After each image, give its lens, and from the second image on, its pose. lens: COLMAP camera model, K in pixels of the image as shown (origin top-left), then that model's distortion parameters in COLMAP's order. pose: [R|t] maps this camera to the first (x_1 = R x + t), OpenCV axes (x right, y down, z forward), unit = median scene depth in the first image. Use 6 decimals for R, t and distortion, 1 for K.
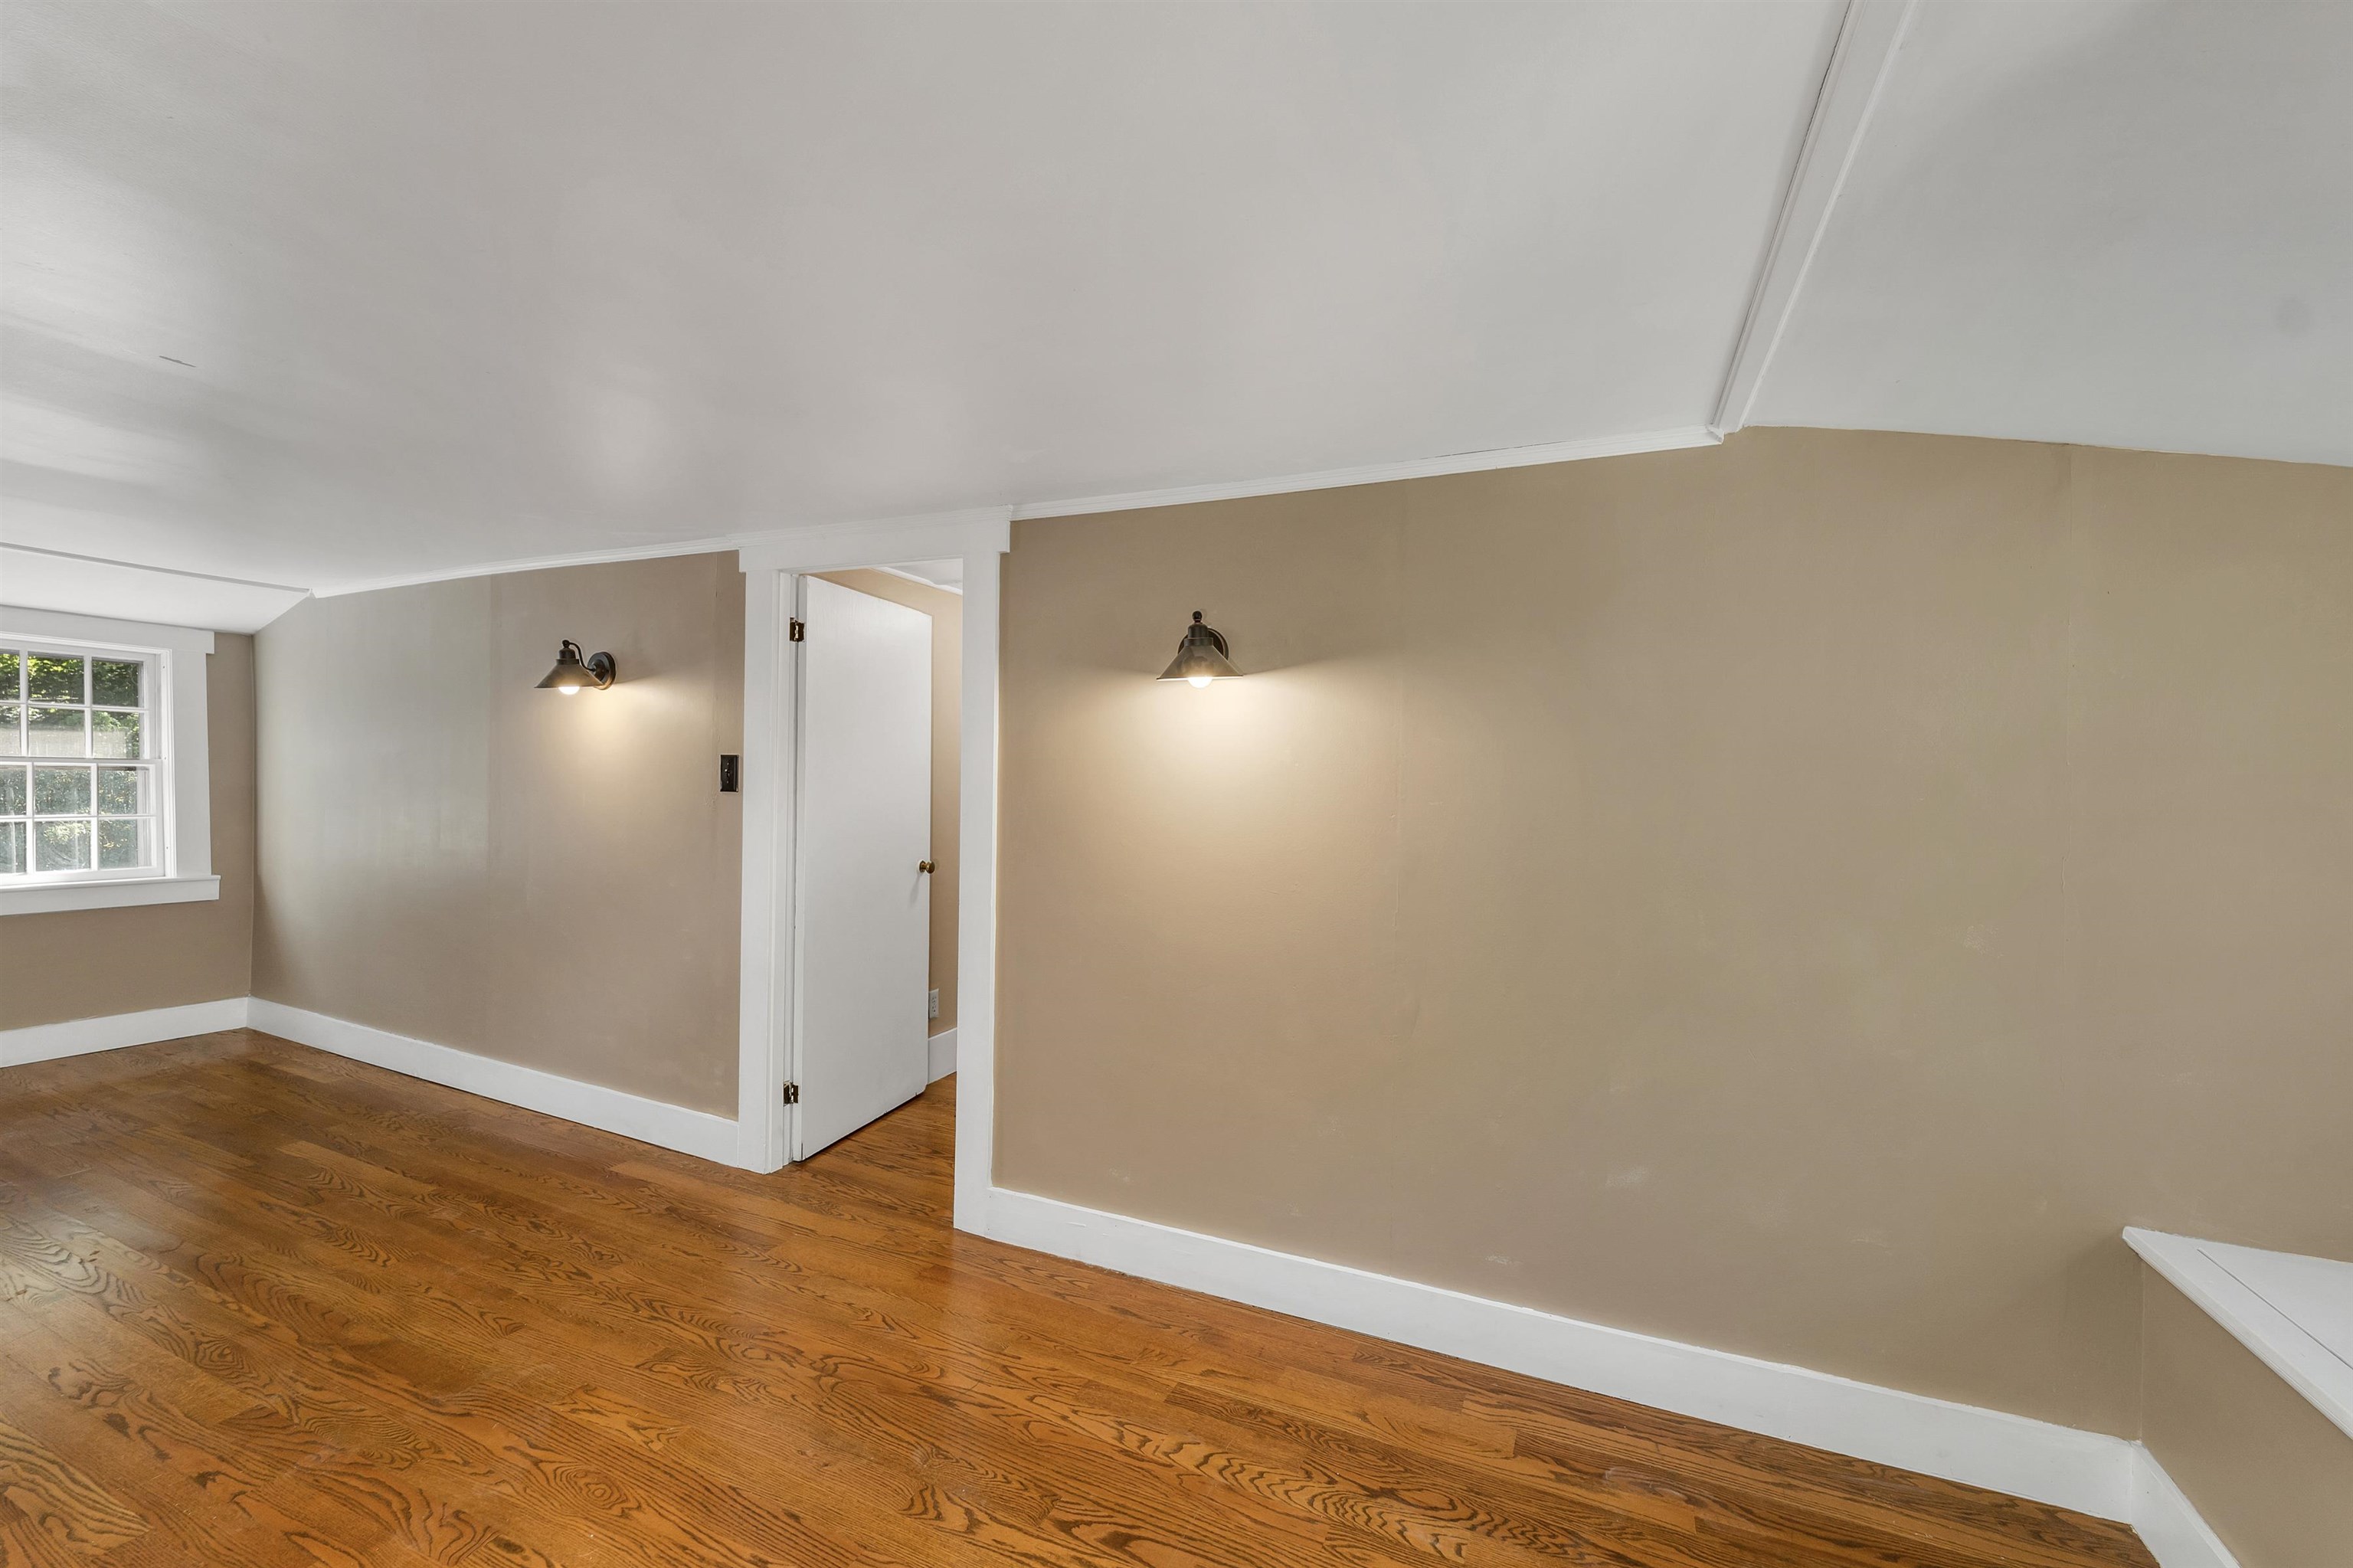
lens RADIAL K [[947.4, 0, 1159.7], [0, 947.4, 802.3], [0, 0, 1]] dist [-0.003928, -0.000677]
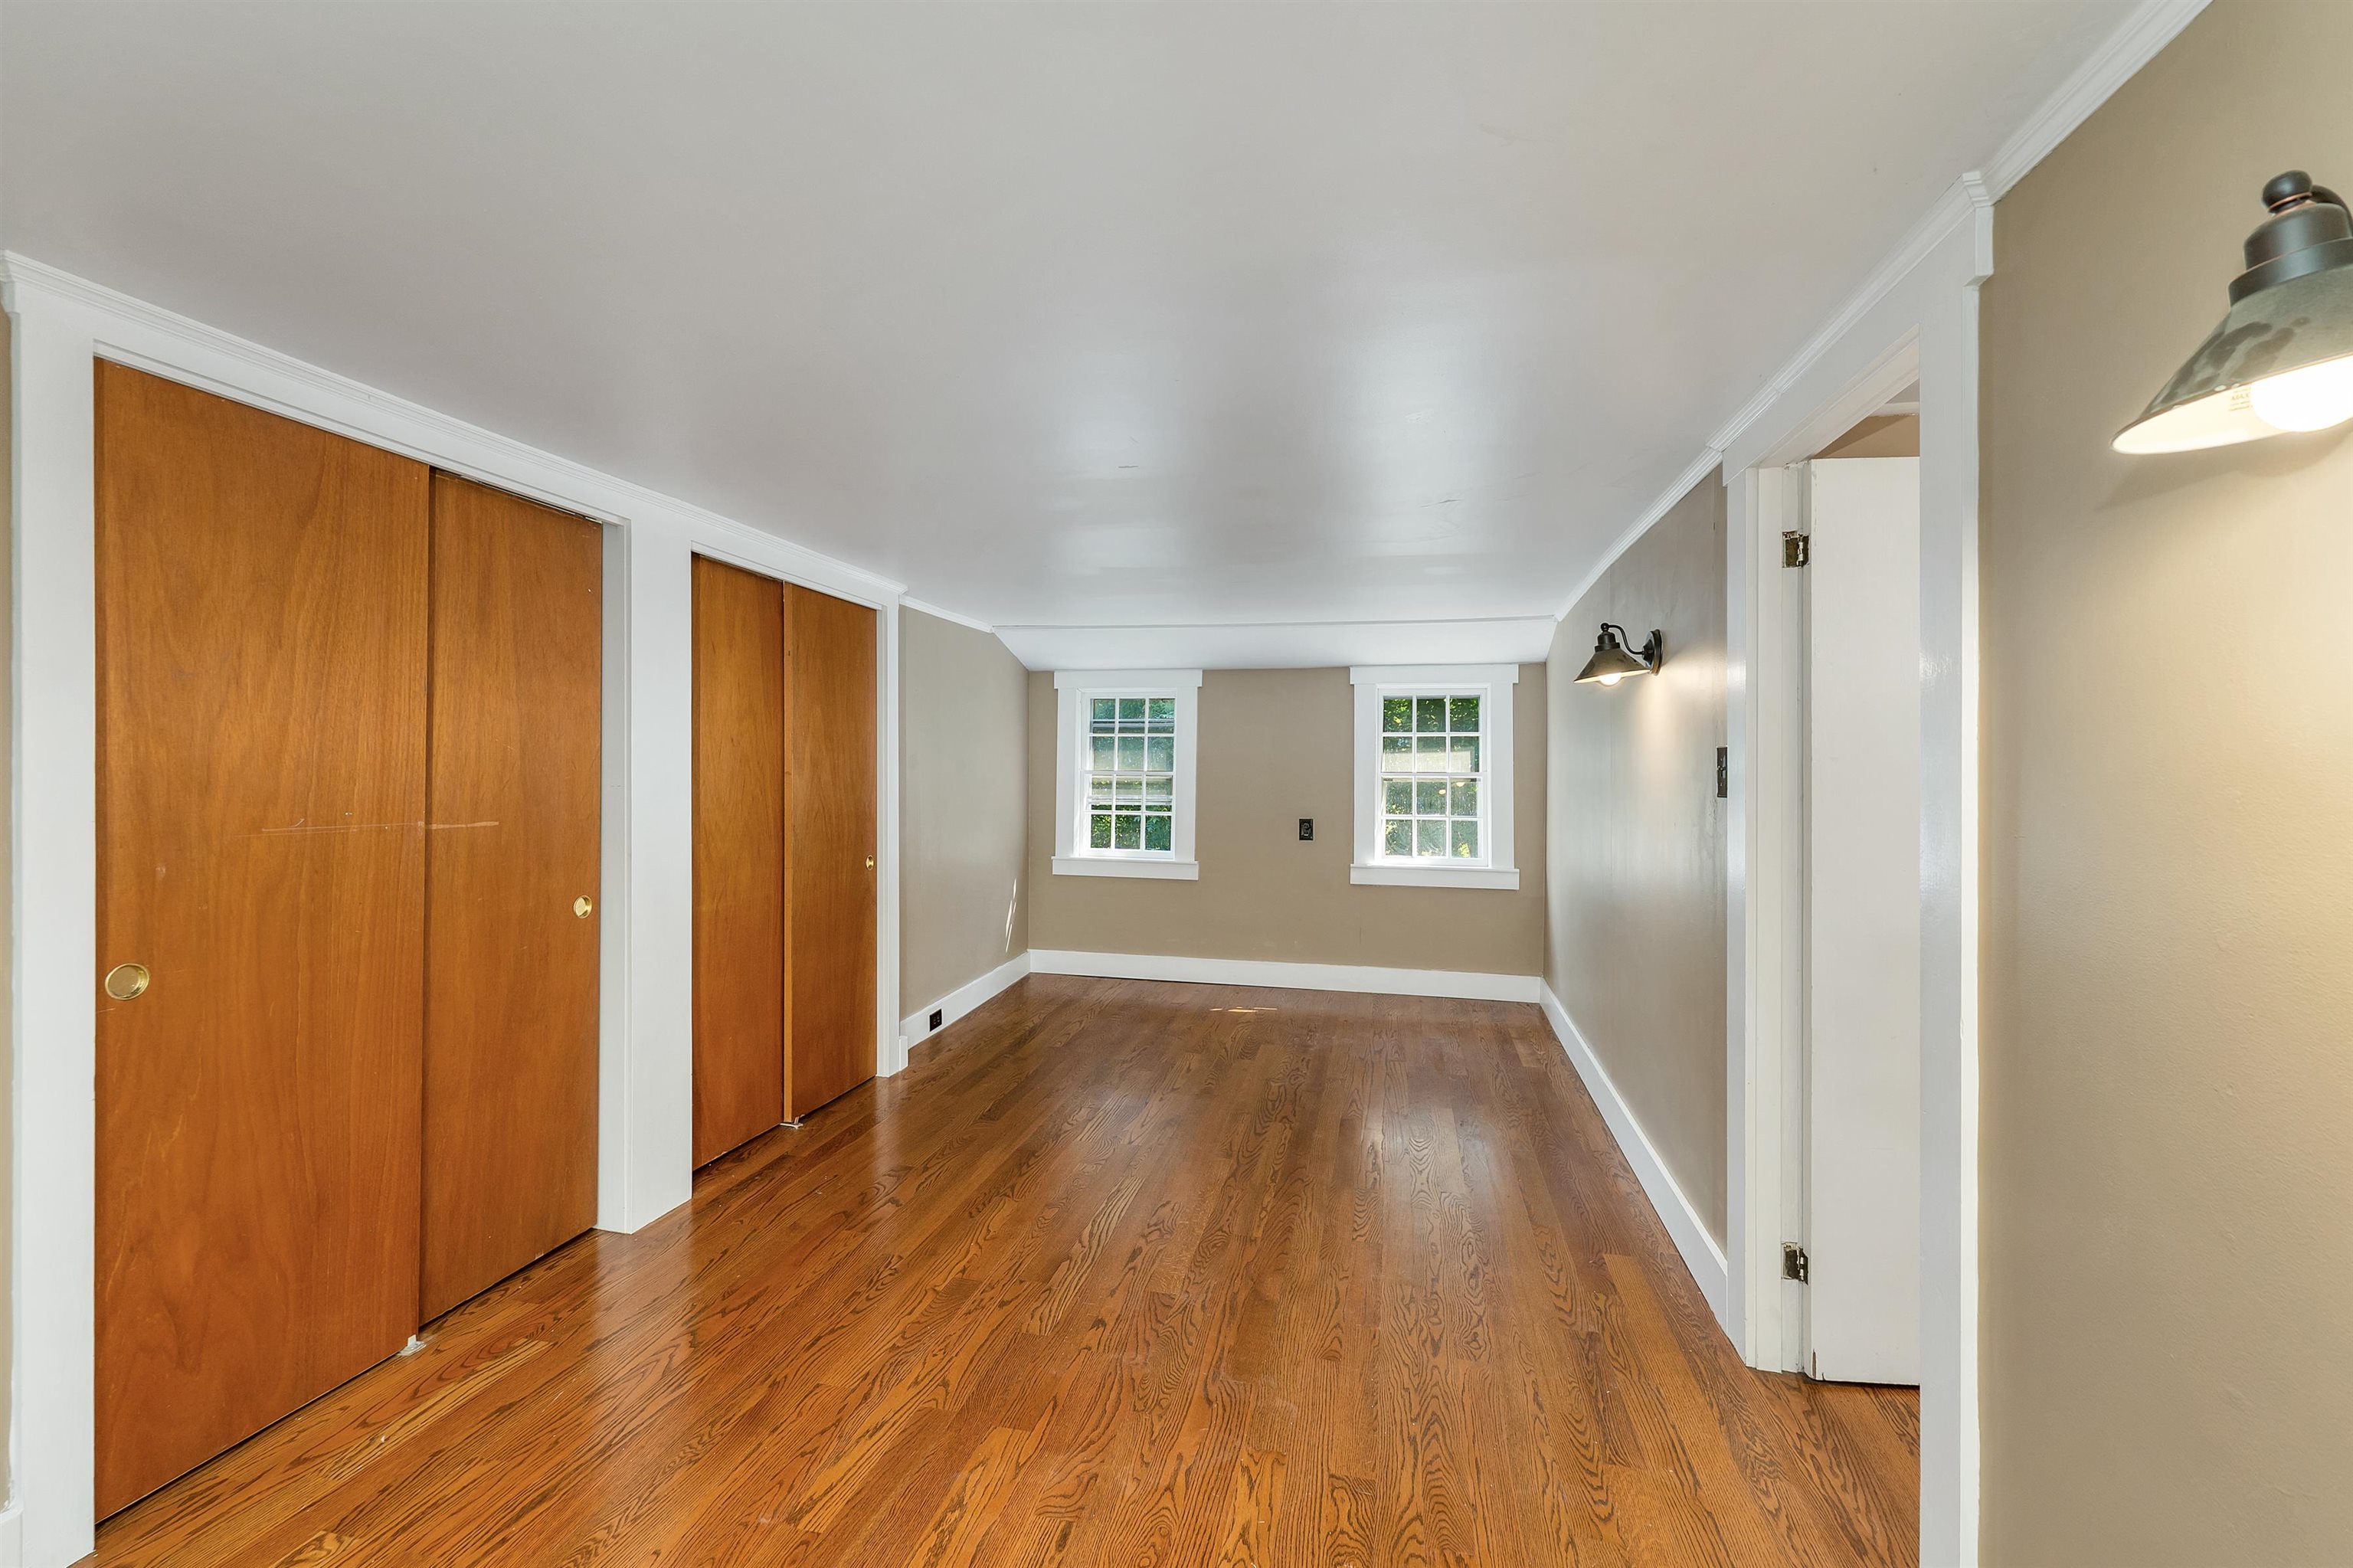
lens RADIAL K [[998.1, 0, 1176.1], [0, 998.1, 785.7], [0, 0, 1]] dist [0.002528, -0.000559]
pose [[0.204510, -0.010608, -0.978807, 0.197082], [-0.017393, 0.999744, -0.014469, -0.001819], [0.978710, 0.019983, 0.204273, 0.443379]]
